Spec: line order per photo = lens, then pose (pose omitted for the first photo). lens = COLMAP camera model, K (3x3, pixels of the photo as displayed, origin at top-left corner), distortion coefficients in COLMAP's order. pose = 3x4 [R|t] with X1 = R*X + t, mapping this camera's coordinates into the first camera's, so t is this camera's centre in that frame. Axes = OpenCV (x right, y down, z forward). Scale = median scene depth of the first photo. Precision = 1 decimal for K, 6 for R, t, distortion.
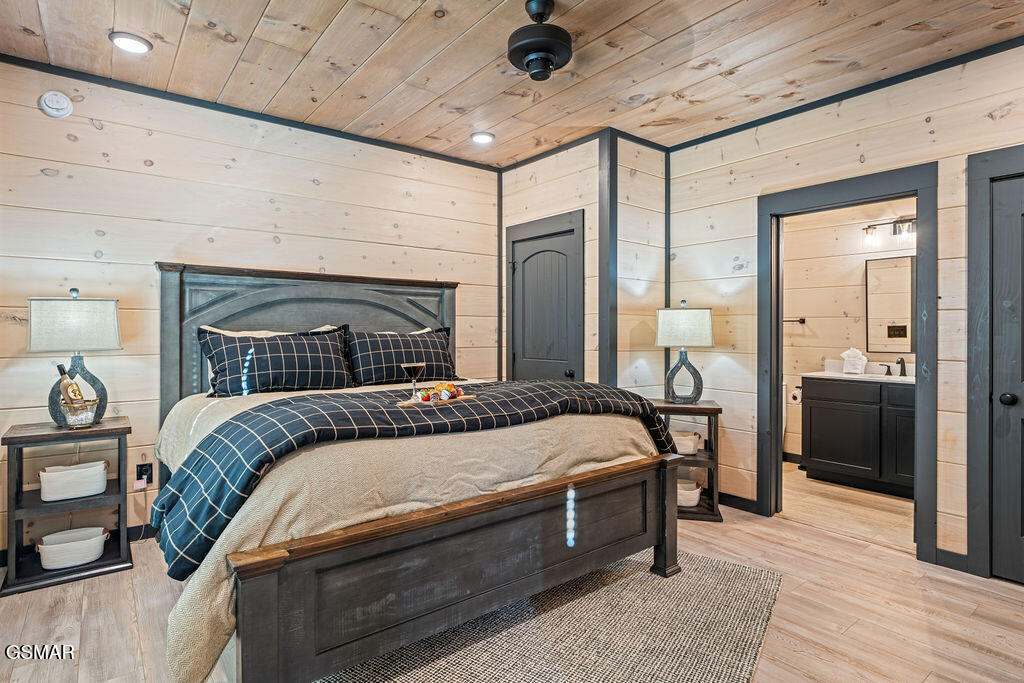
lens RADIAL K [[540.5, 0, 513.8], [0, 540.5, 333.0], [0, 0, 1]] dist [-0.001719, -0.000293]
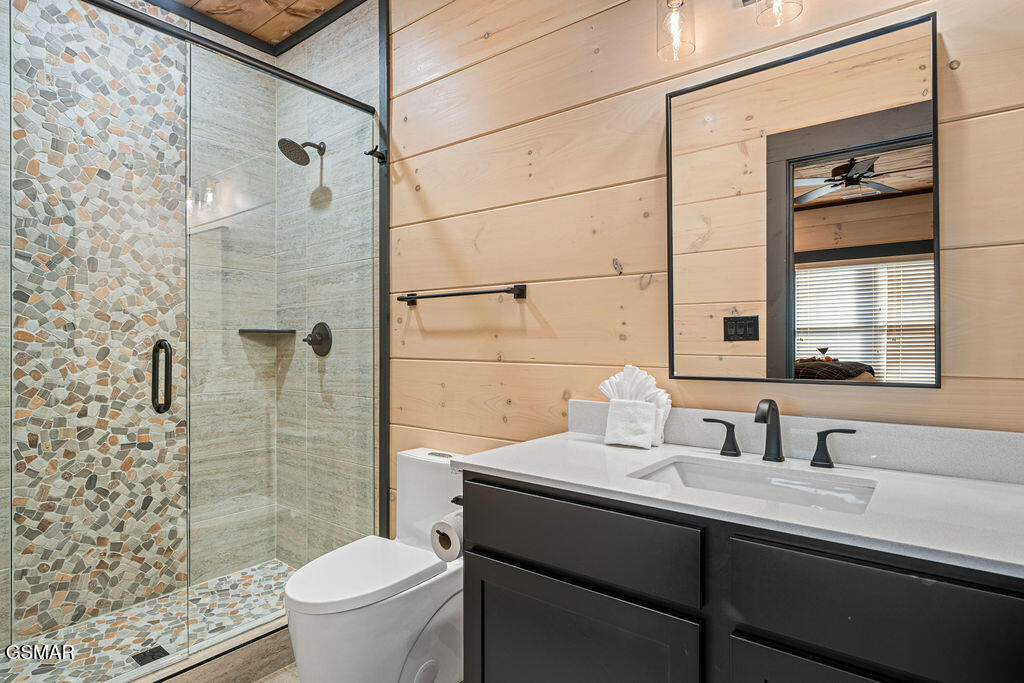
lens RADIAL K [[540.5, 0, 511.7], [0, 540.5, 345.4], [0, 0, 1]] dist [-0.001719, -0.000293]
pose [[0.972018, 0.000968, 0.234903, 0.448538], [-0.000594, 0.999998, -0.001661, 0.015120], [-0.234905, 0.001475, 0.972017, 0.653680]]
